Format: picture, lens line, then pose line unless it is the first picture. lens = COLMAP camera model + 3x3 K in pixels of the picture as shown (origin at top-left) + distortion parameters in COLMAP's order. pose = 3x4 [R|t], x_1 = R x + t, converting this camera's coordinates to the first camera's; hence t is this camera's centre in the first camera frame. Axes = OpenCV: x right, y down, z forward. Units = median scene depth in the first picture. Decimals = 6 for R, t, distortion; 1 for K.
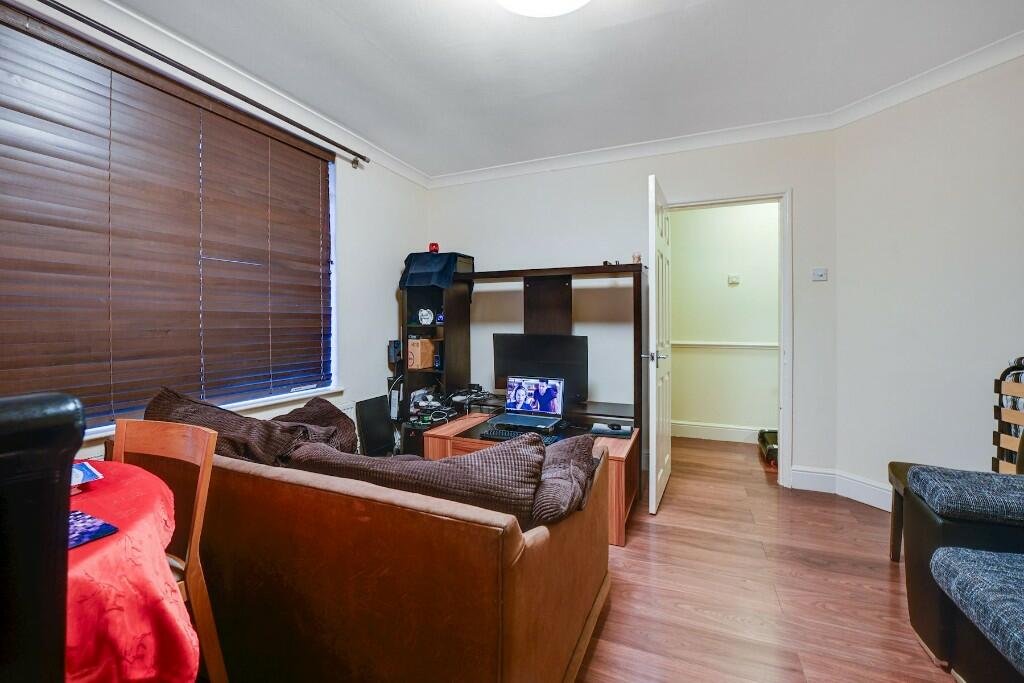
lens RADIAL K [[410.6, 0, 517.9], [0, 410.6, 325.1], [0, 0, 1]] dist [-0.000597, -0.000145]
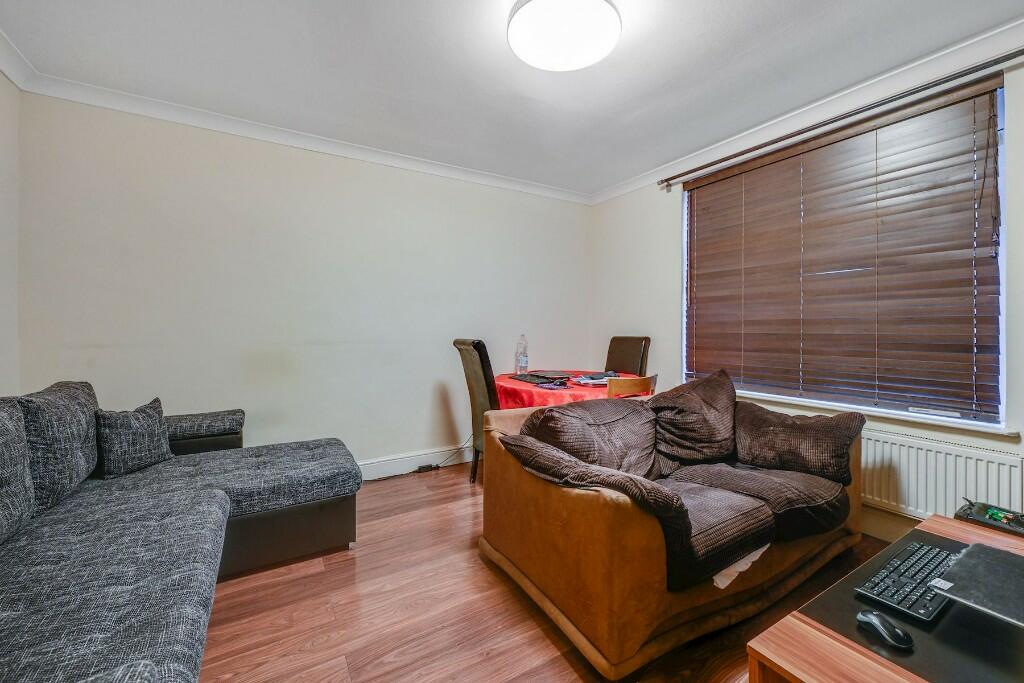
lens RADIAL K [[410.6, 0, 517.9], [0, 410.6, 325.1], [0, 0, 1]] dist [-0.000597, -0.000145]
pose [[-0.574211, 0.001588, -0.818706, 0.668421], [-0.001815, 0.999993, 0.003213, -0.016057], [0.818705, 0.003331, -0.574204, 0.930870]]
